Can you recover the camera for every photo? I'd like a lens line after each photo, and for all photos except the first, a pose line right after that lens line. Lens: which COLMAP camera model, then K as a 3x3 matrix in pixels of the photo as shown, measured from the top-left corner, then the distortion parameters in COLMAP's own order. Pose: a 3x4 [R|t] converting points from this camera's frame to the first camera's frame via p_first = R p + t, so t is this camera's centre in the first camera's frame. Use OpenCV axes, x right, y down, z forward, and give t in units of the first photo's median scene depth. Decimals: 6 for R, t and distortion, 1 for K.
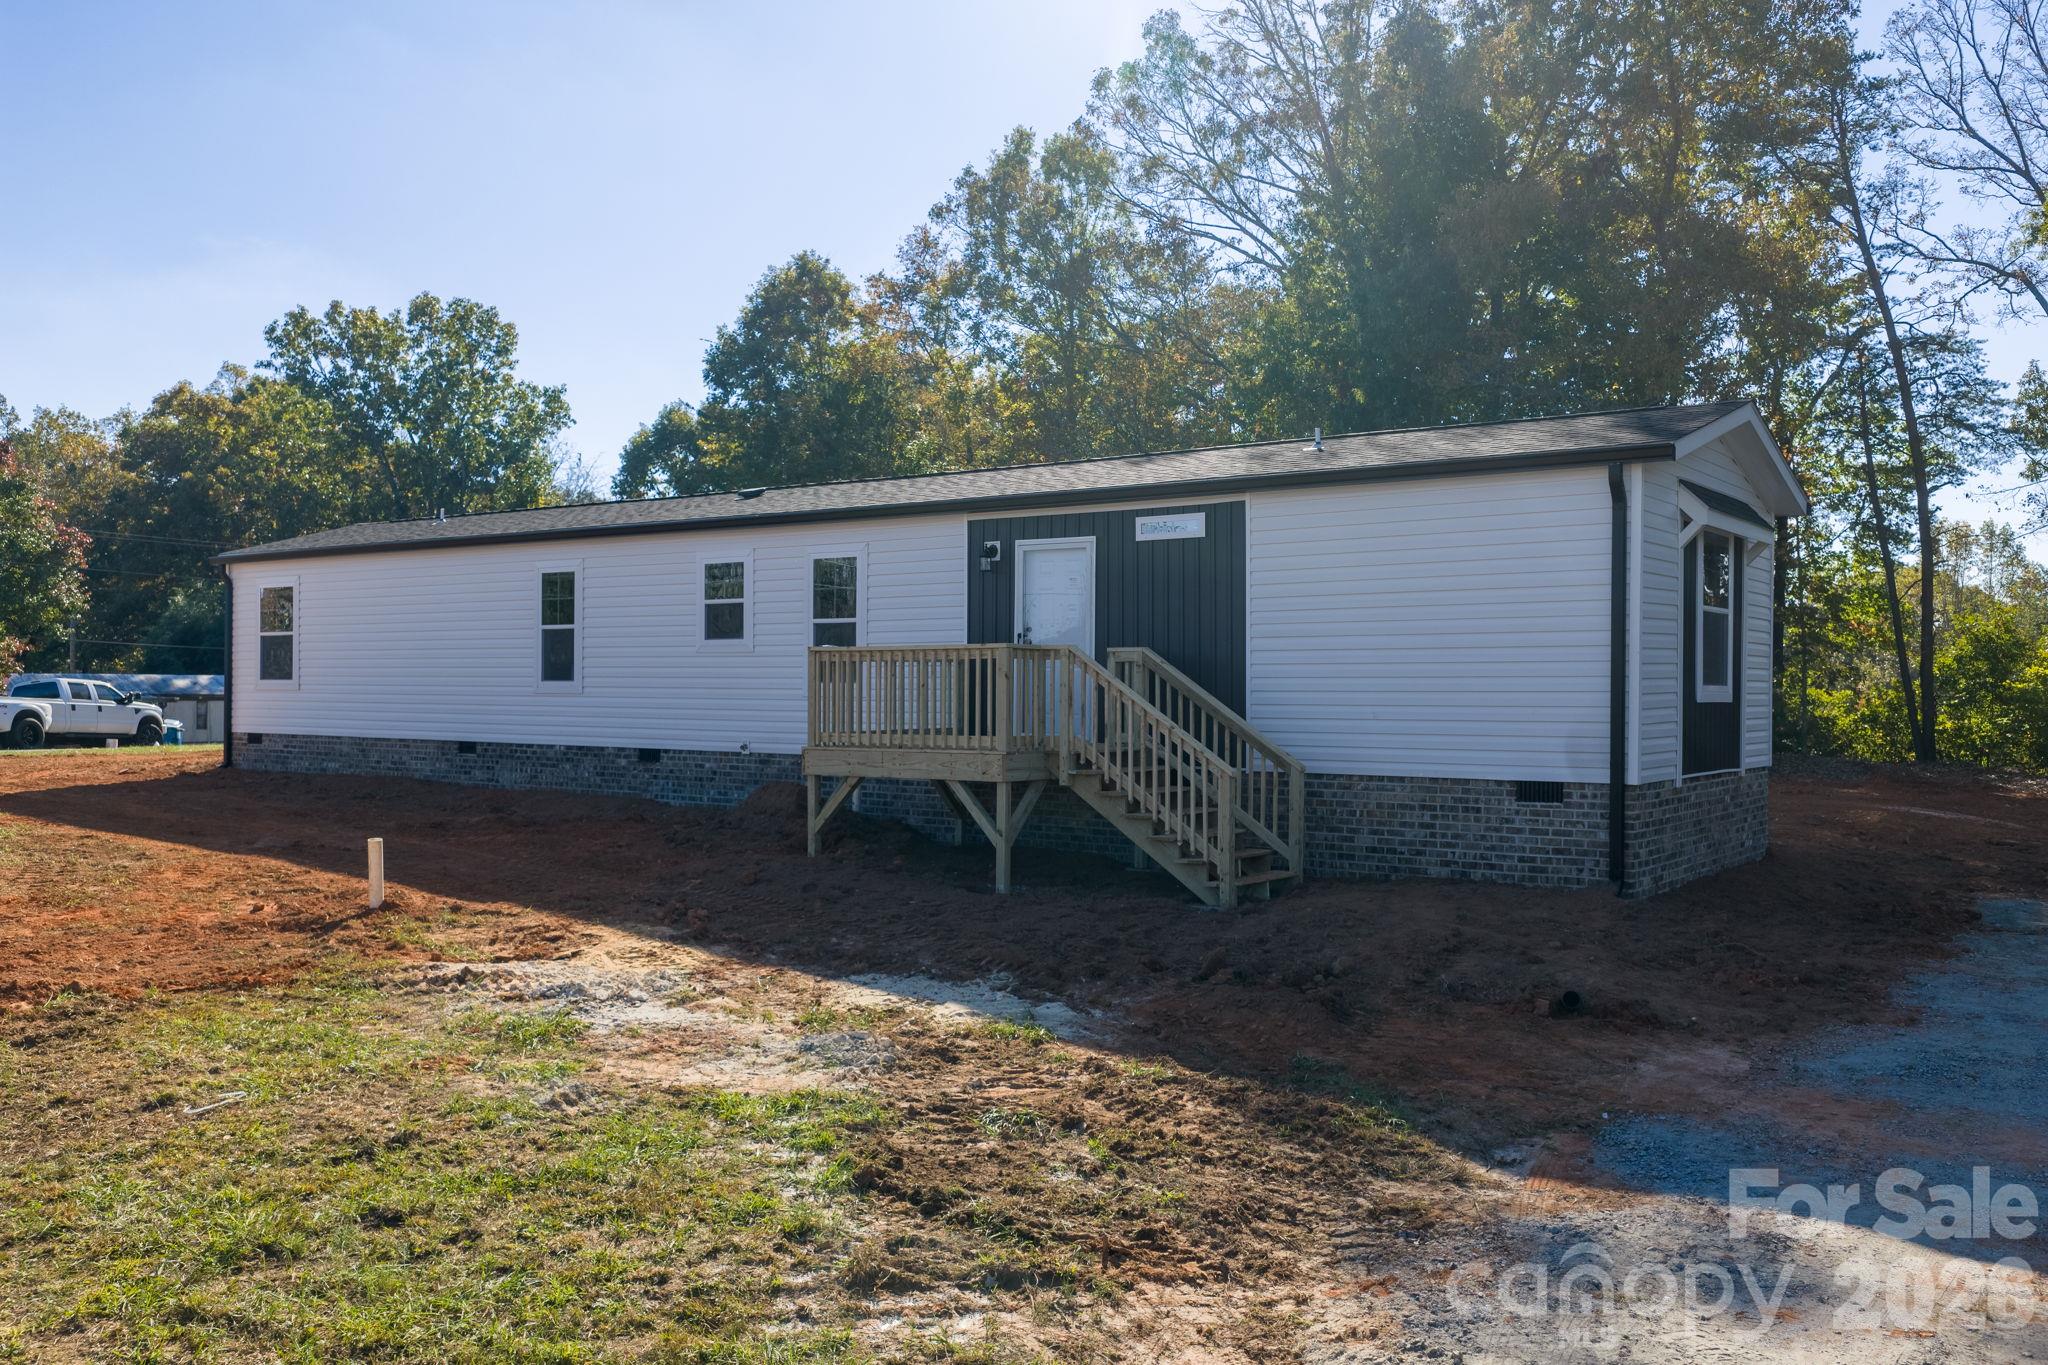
lens RADIAL K [[1696.7, 0, 1022.9], [0, 1696.7, 684.3], [0, 0, 1]] dist [0.018390, -0.032223]
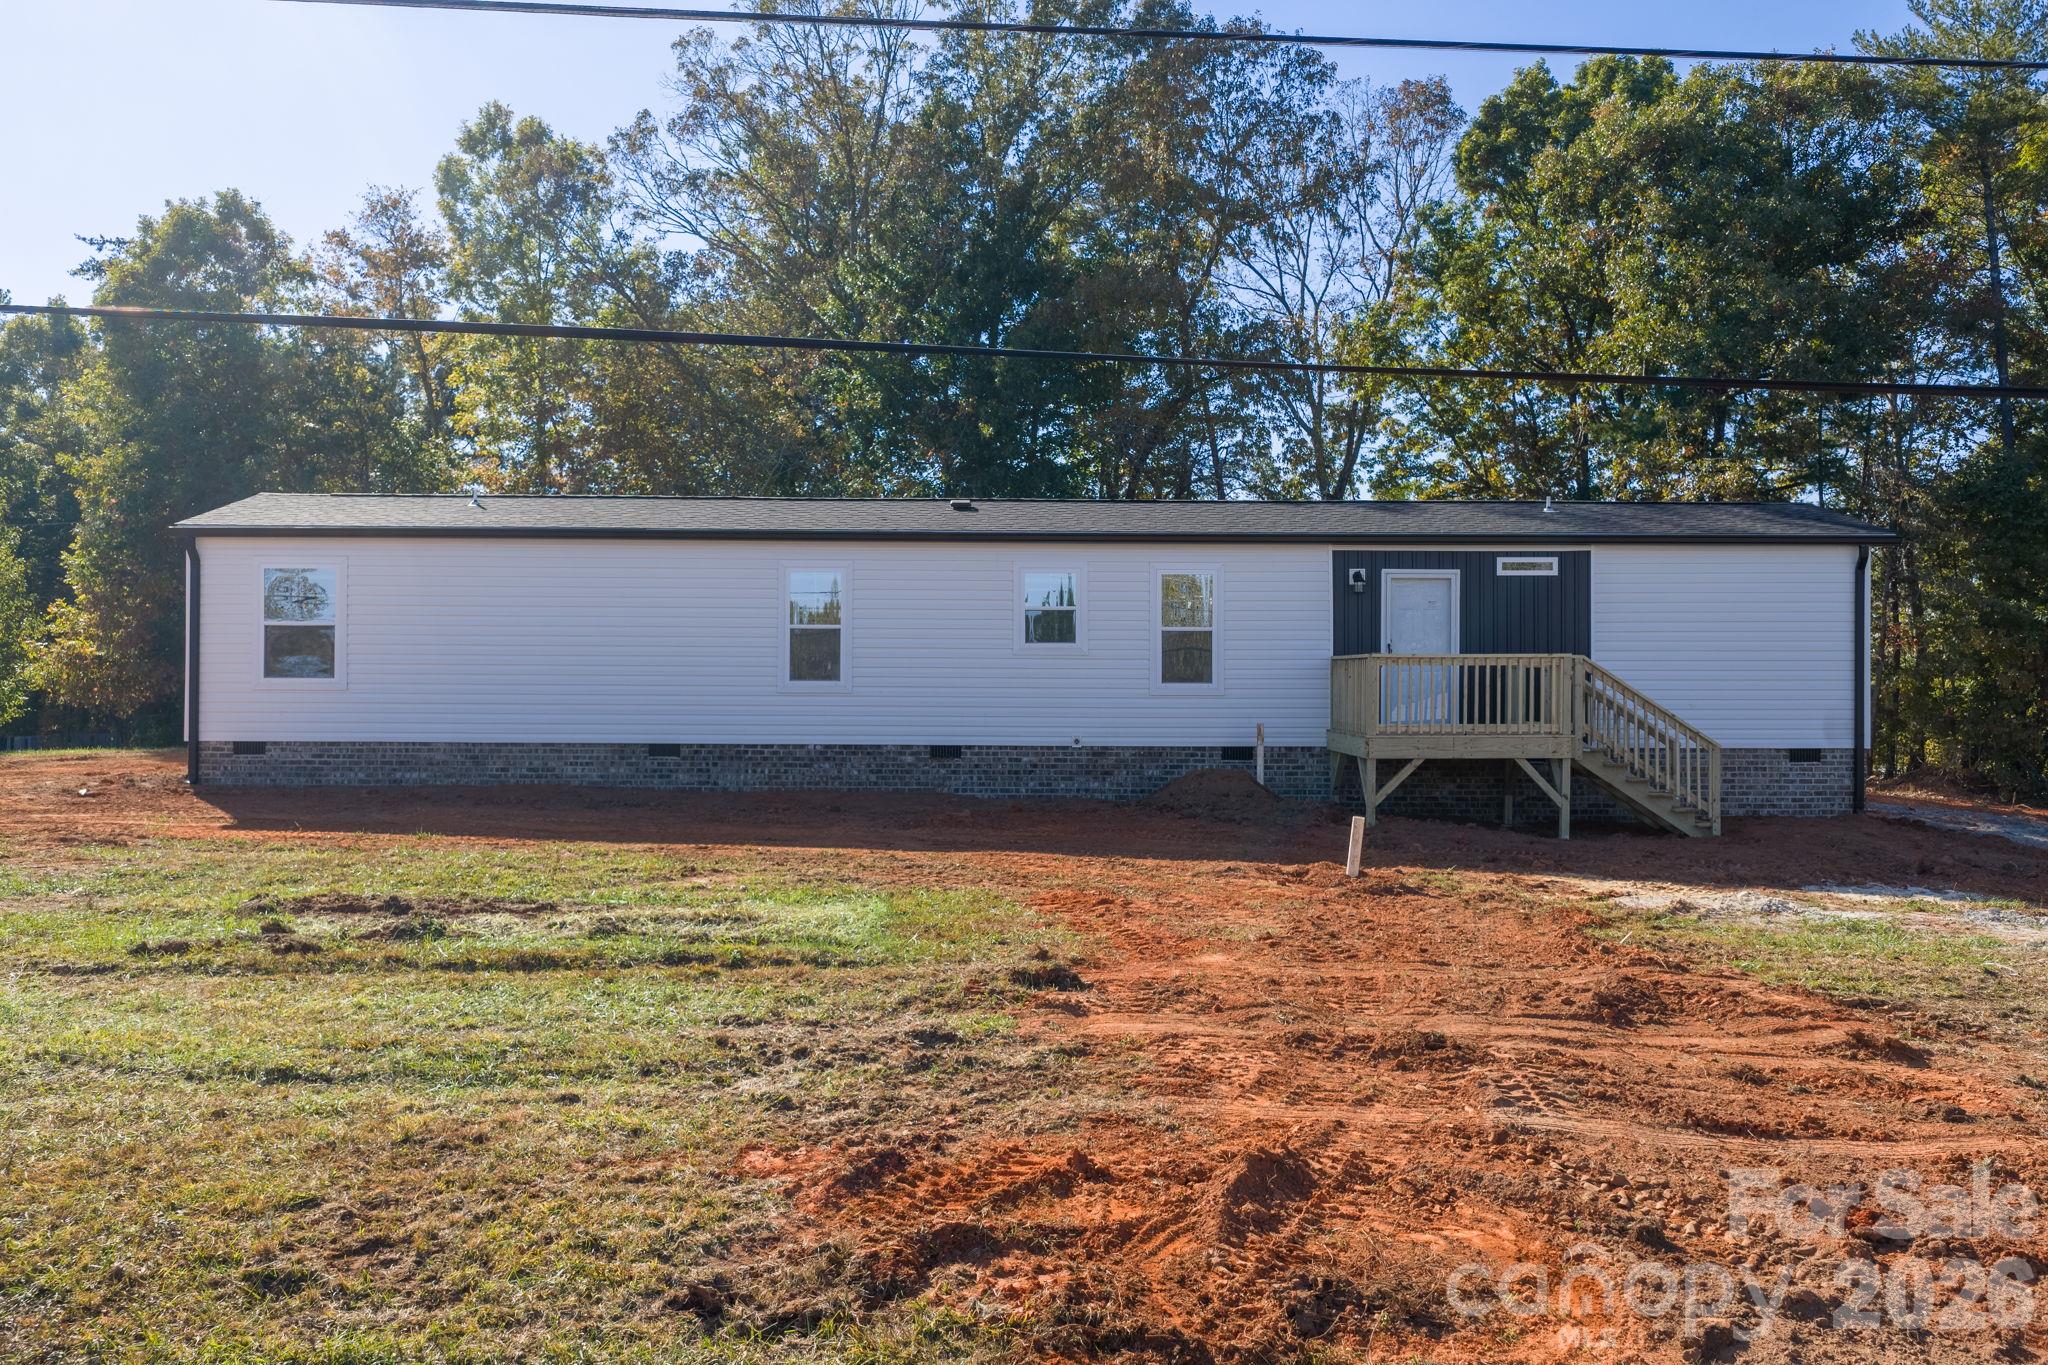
lens RADIAL K [[1696.7, 0, 1022.9], [0, 1696.7, 685.4], [0, 0, 1]] dist [0.018390, -0.032223]
pose [[0.803564, 0.000608, 0.595218, -0.721066], [-0.001068, 0.999999, 0.000420, 0.000286], [-0.595217, -0.000973, 0.803564, 0.115301]]
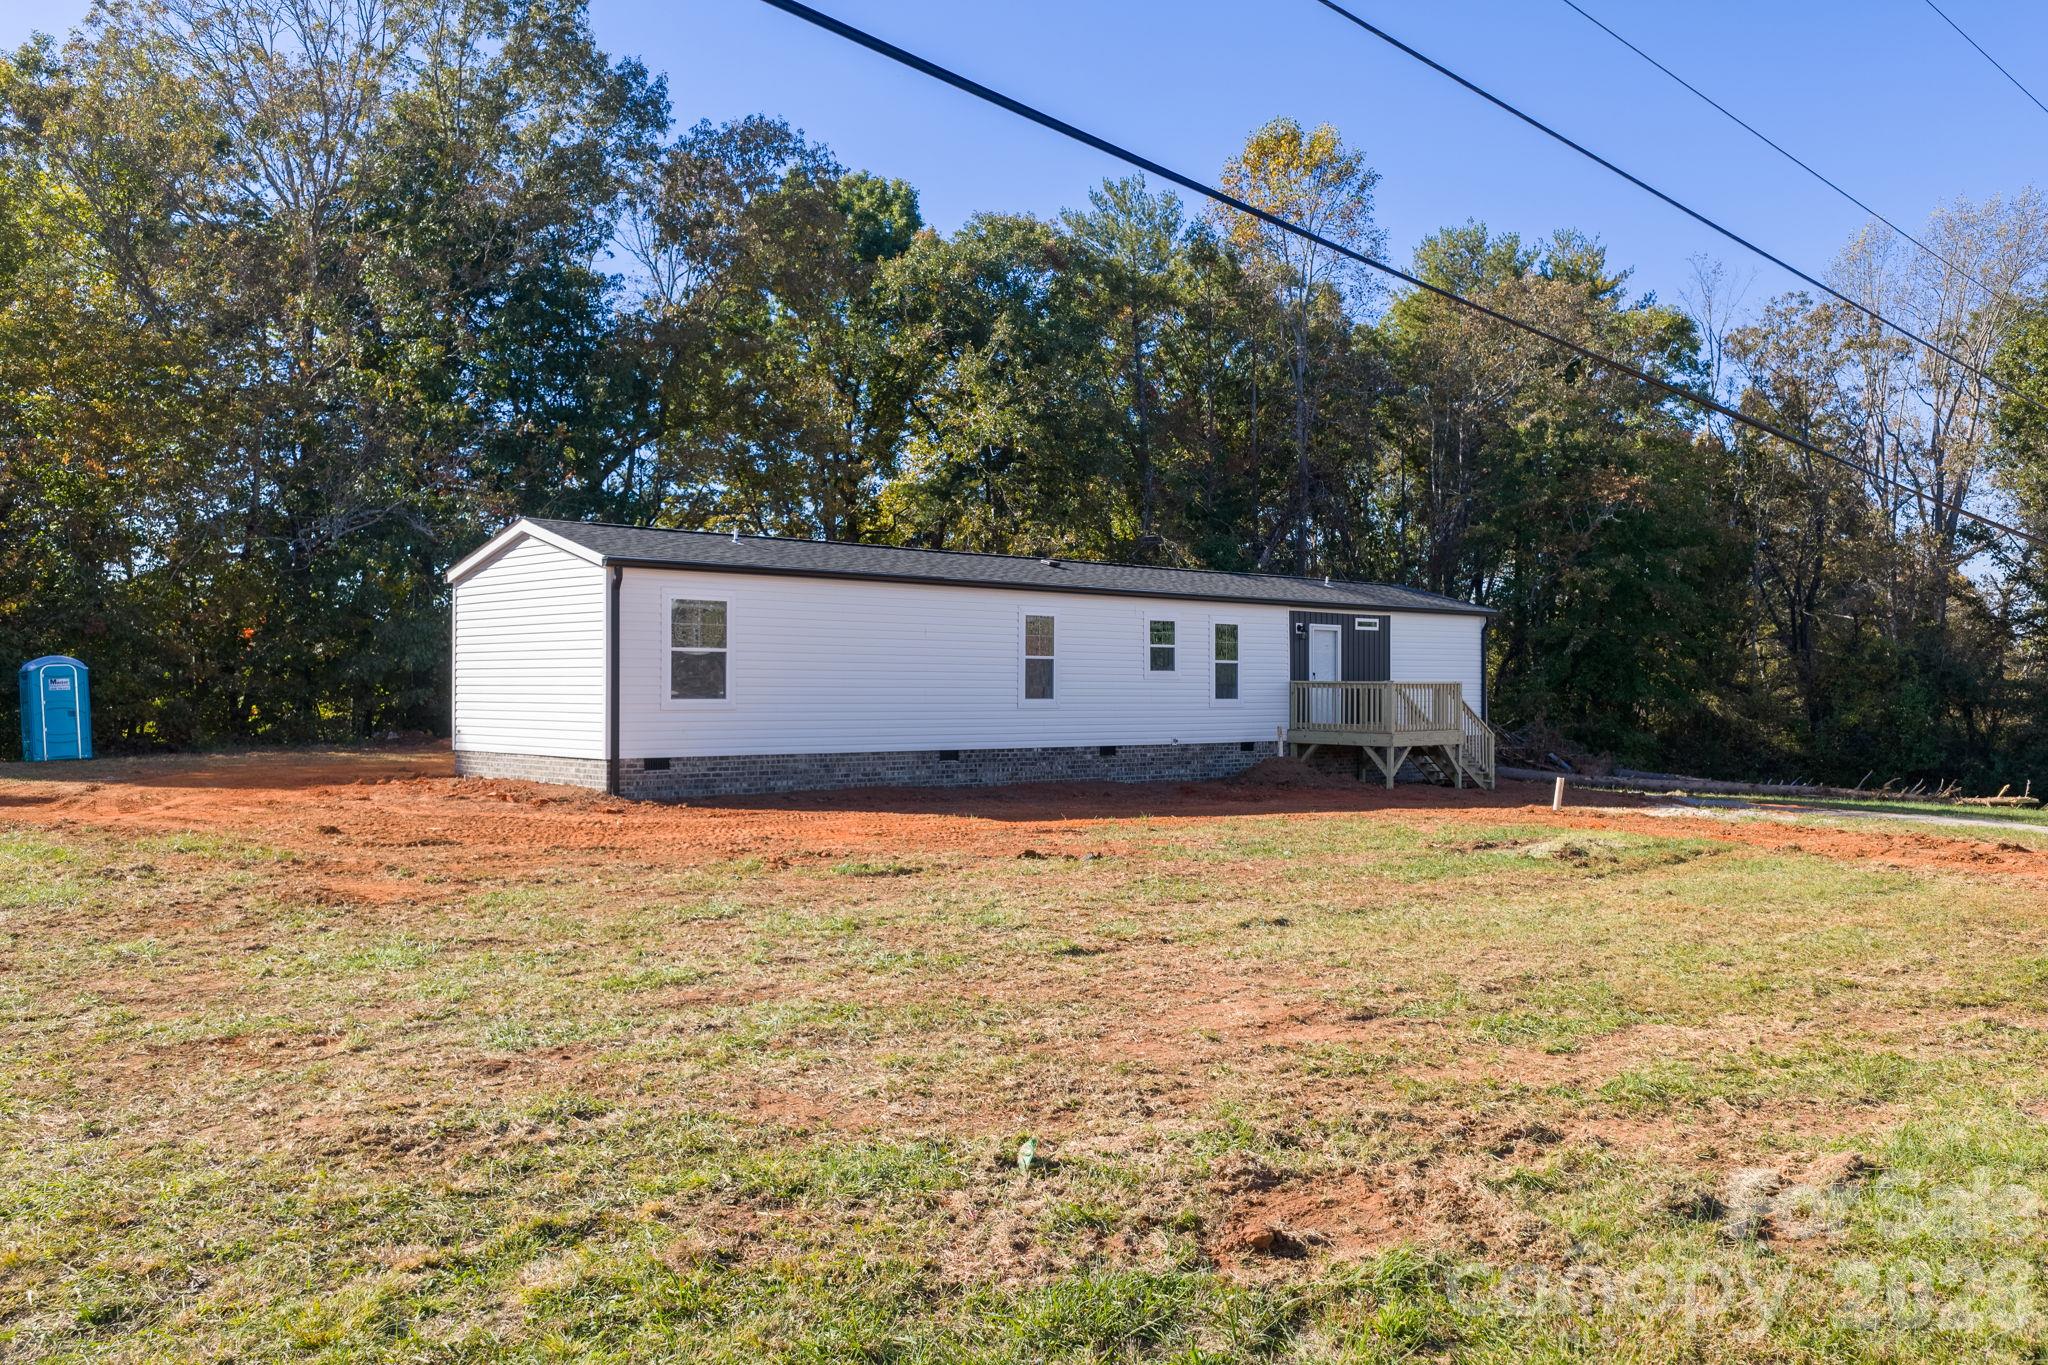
lens RADIAL K [[1696.7, 0, 1017.7], [0, 1696.7, 678.4], [0, 0, 1]] dist [0.018390, -0.032223]
pose [[0.198697, 0.002401, 0.980058, -1.457562], [-0.002654, 0.999995, -0.001911, -0.014106], [-0.980057, -0.002222, 0.198702, 0.708070]]
